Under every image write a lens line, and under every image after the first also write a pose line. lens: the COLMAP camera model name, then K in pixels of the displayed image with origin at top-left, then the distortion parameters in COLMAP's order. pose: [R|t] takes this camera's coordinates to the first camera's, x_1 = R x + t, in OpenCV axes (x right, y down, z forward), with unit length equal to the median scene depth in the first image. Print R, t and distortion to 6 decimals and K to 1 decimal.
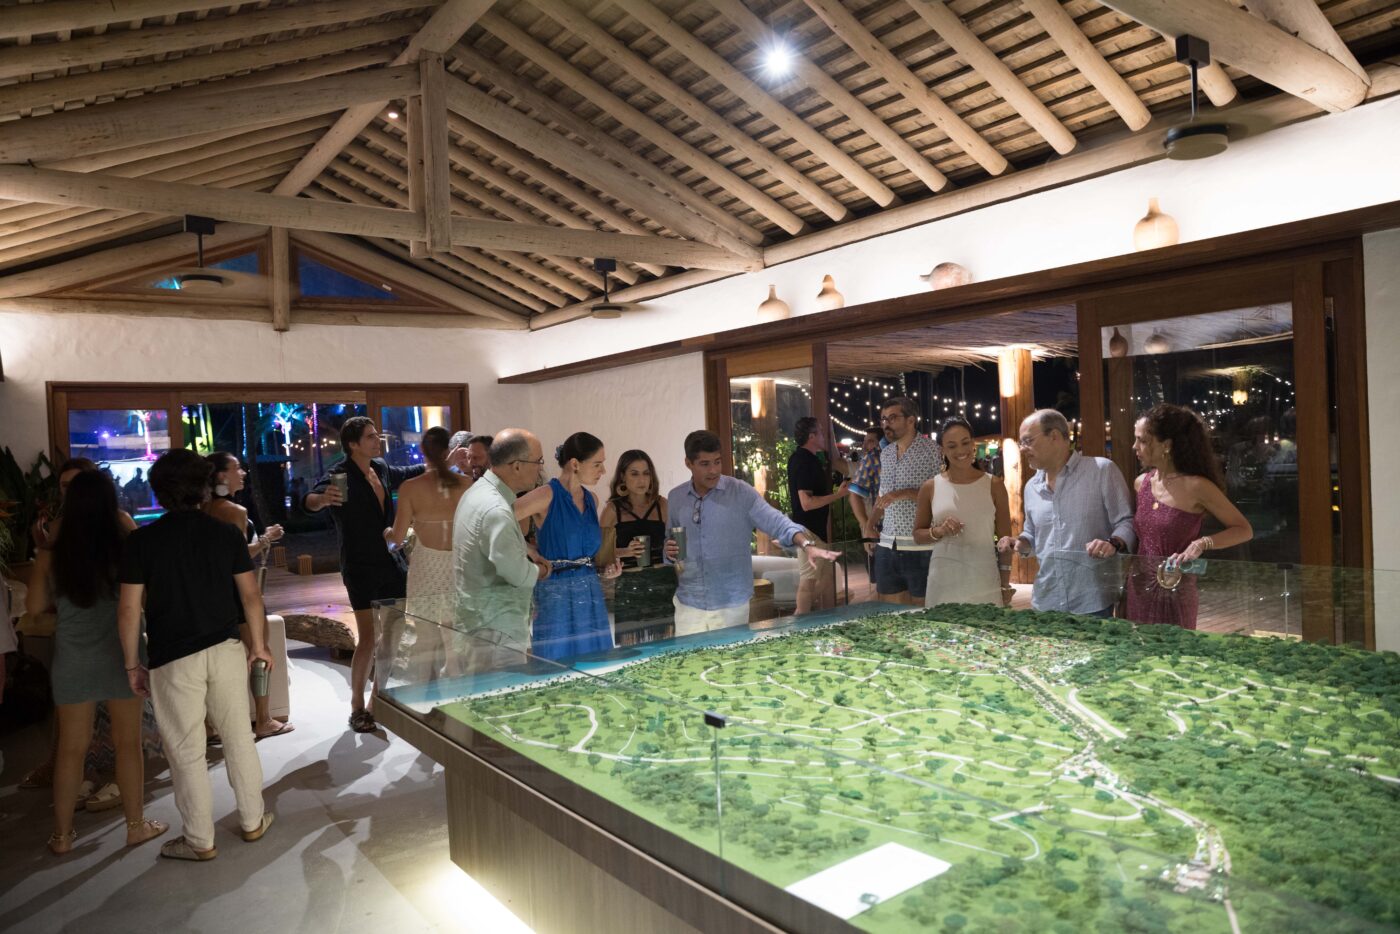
lens RADIAL K [[928.7, 0, 701.1], [0, 928.7, 461.0], [0, 0, 1]] dist [-0.007632, 0.005275]
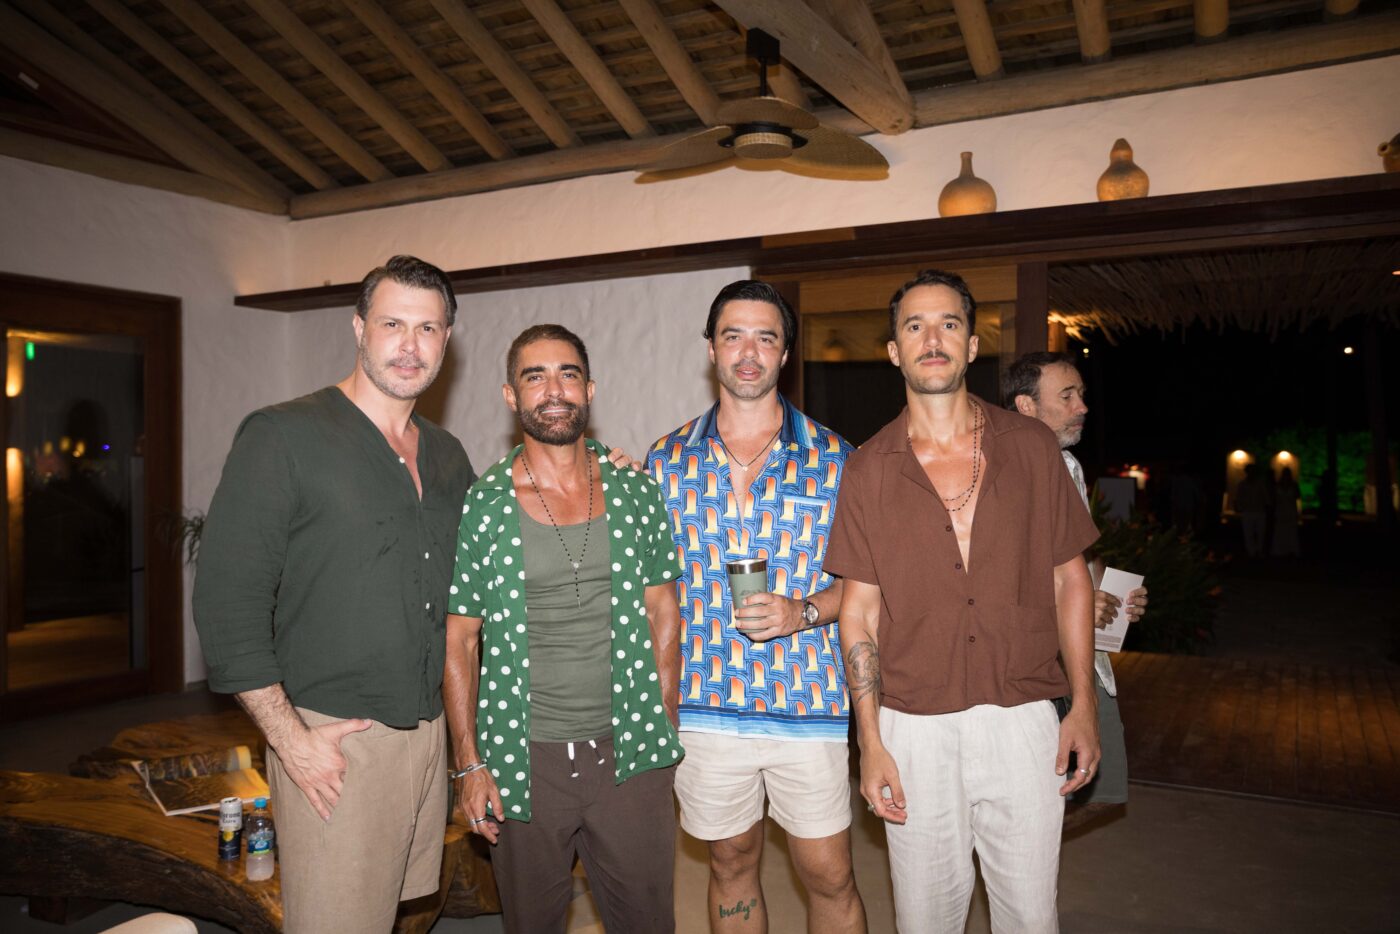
lens RADIAL K [[1127.6, 0, 695.5], [0, 1127.6, 469.1], [0, 0, 1]] dist [-0.026055, 0.036648]
pose [[0.915827, 0.024183, 0.400844, -0.309731], [-0.025306, 0.999677, -0.002492, 0.010000], [-0.400775, -0.007861, 0.916143, 0.381671]]
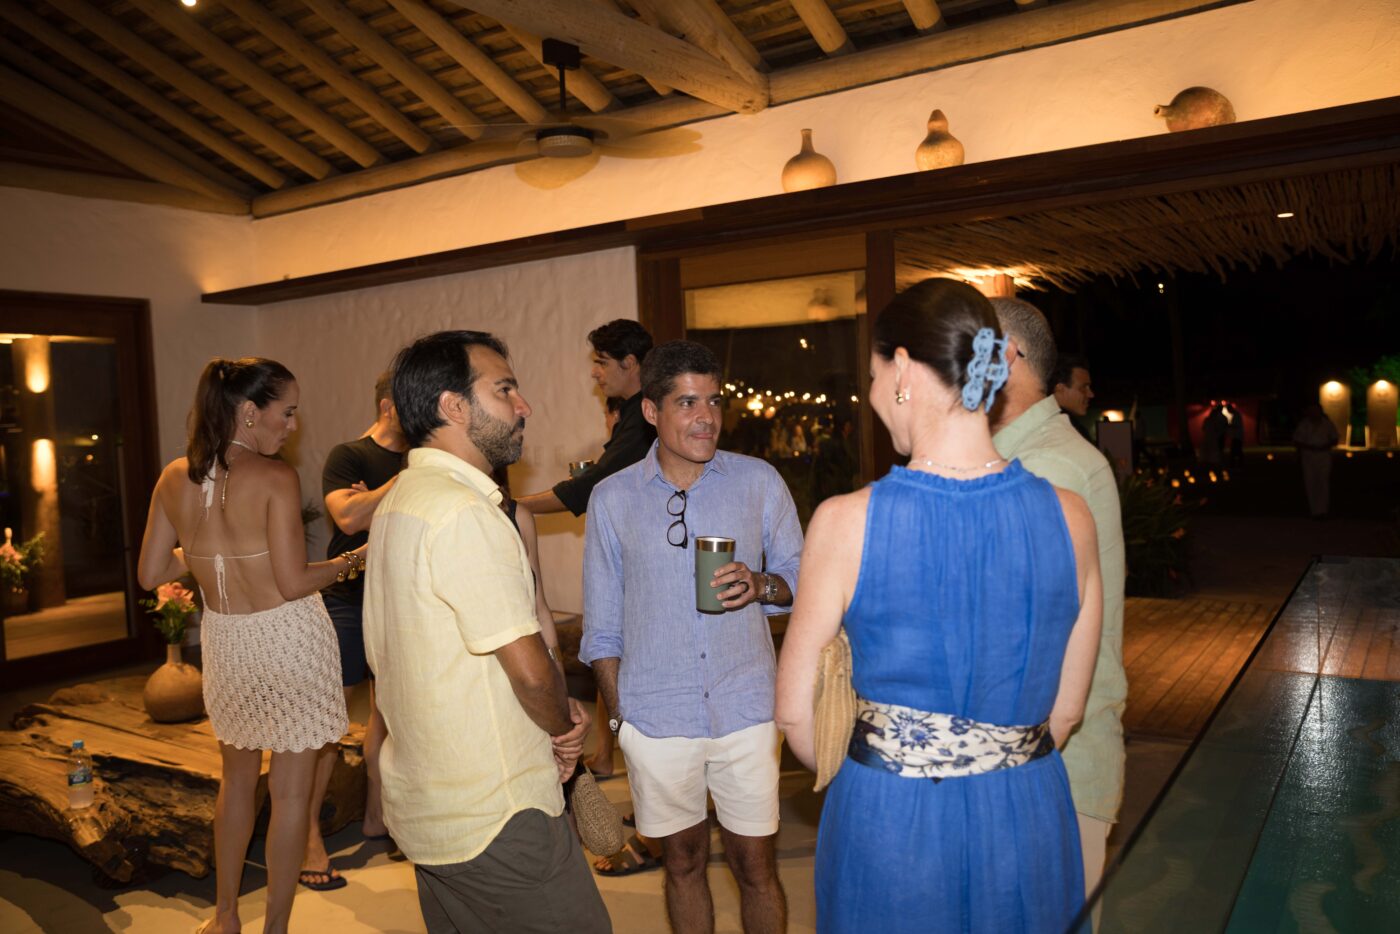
lens RADIAL K [[1127.6, 0, 693.5], [0, 1127.6, 471.2], [0, 0, 1]] dist [-0.026055, 0.036648]
pose [[0.945752, -0.028143, 0.323668, -0.208647], [0.016607, 0.999126, 0.038348, 0.002145], [-0.324464, -0.030892, 0.945393, 0.290020]]
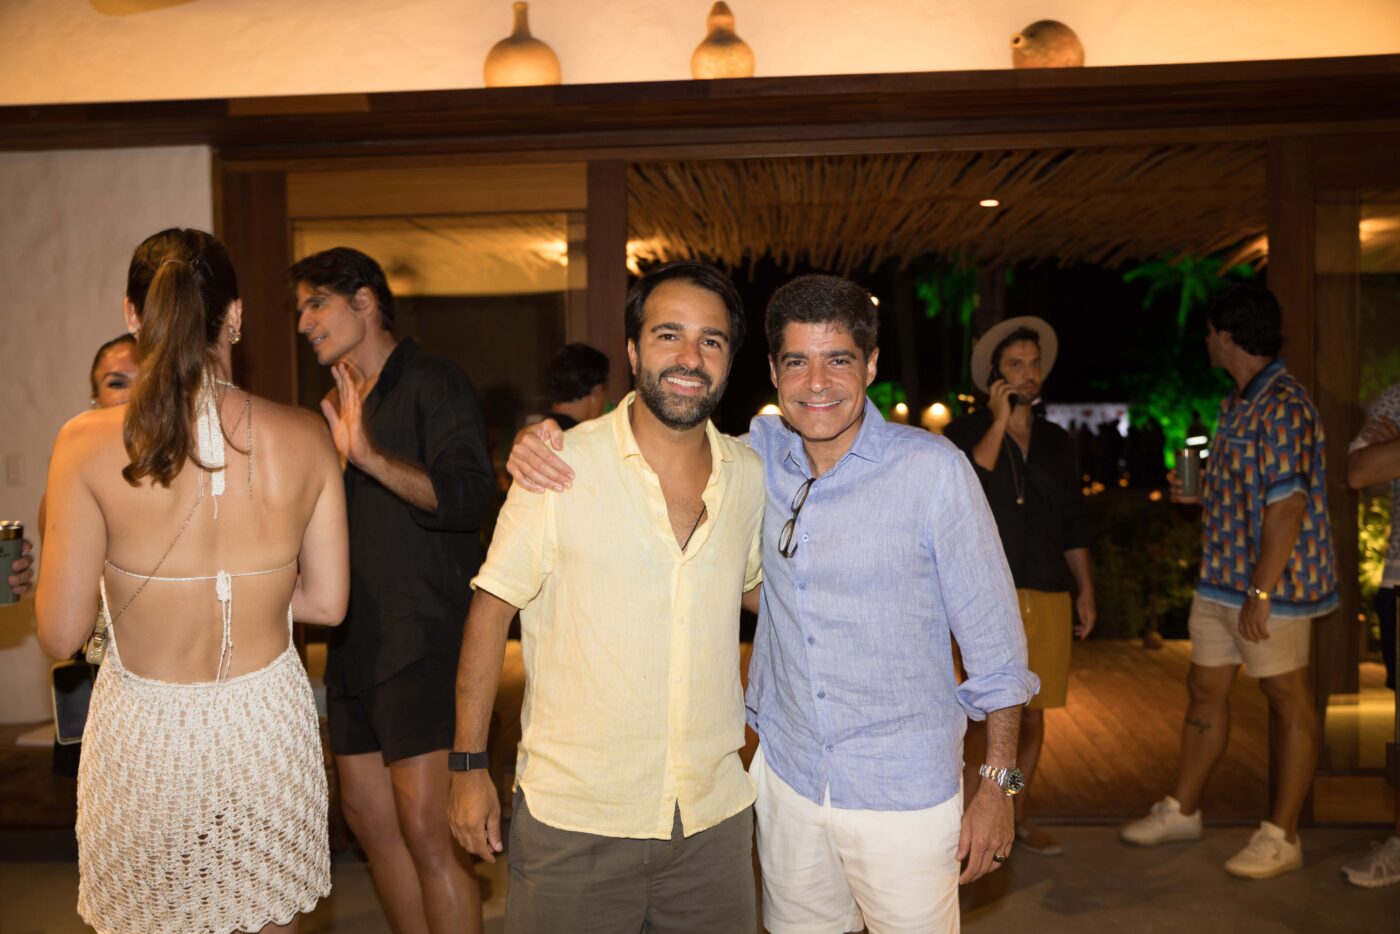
lens RADIAL K [[1297.2, 0, 698.5], [0, 1297.2, 469.2], [0, 0, 1]] dist [0.000614, 0.000000]
pose [[0.682887, -0.013251, 0.730404, -0.265693], [-0.002222, 0.999793, 0.020216, 0.008093], [-0.730521, -0.015428, 0.682716, 0.476140]]
